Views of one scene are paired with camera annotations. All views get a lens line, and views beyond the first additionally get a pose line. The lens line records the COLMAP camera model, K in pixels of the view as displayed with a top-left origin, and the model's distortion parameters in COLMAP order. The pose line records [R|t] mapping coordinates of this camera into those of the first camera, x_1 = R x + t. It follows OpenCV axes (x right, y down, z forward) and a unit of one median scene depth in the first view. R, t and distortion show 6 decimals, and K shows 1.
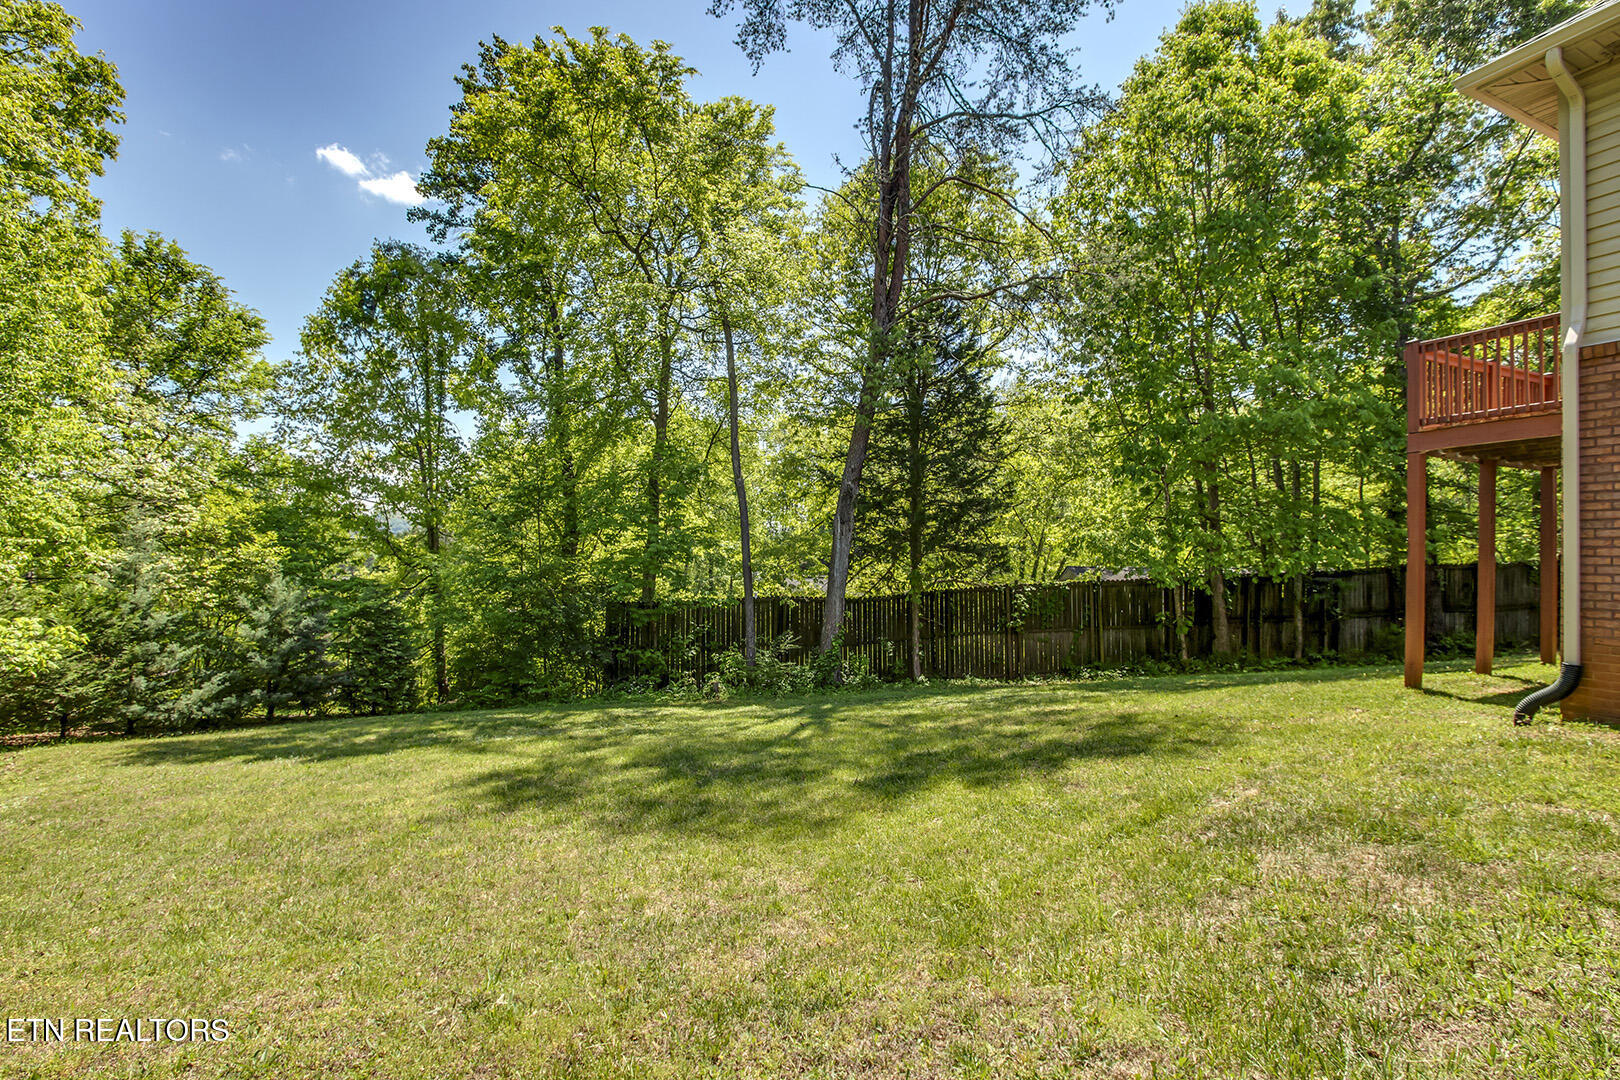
lens RADIAL K [[752.6, 0, 808.5], [0, 752.6, 545.9], [0, 0, 1]] dist [-0.018467, 0.000650]
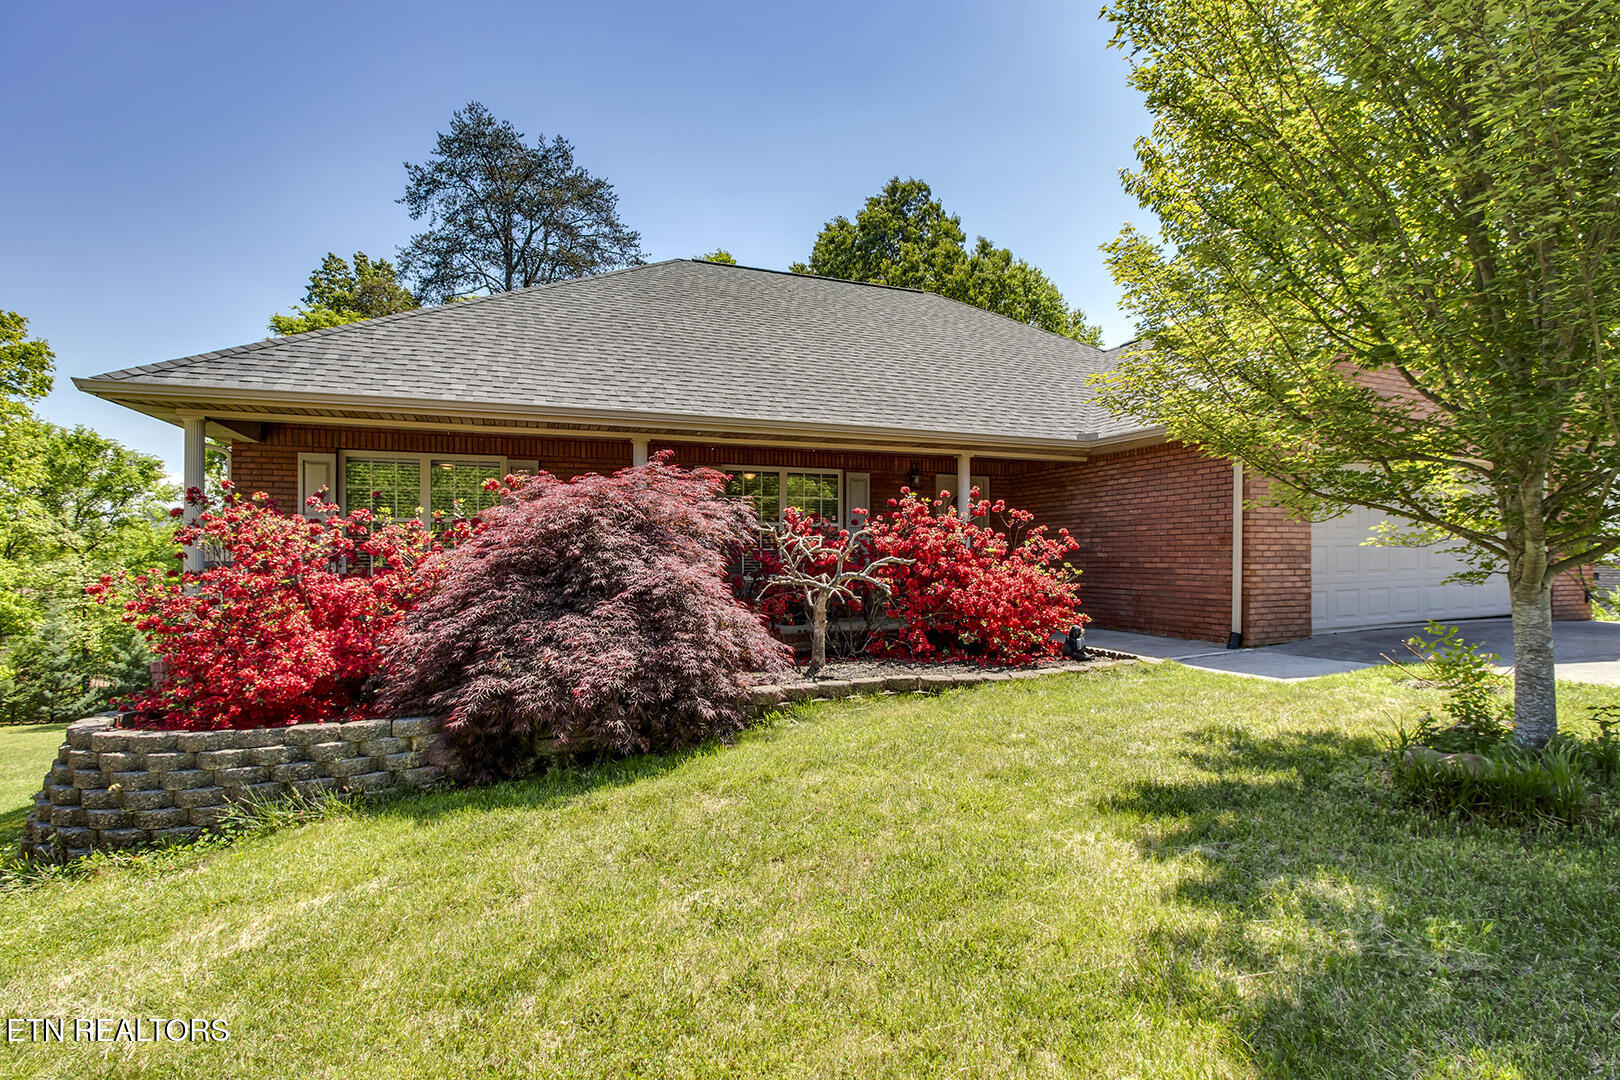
lens RADIAL K [[752.6, 0, 811.4], [0, 752.6, 544.3], [0, 0, 1]] dist [-0.018467, 0.000650]
pose [[0.997865, -0.004640, -0.065140, 1.074283], [0.004222, 0.999970, -0.006556, -0.164117], [0.065168, 0.006267, 0.997855, -0.689334]]
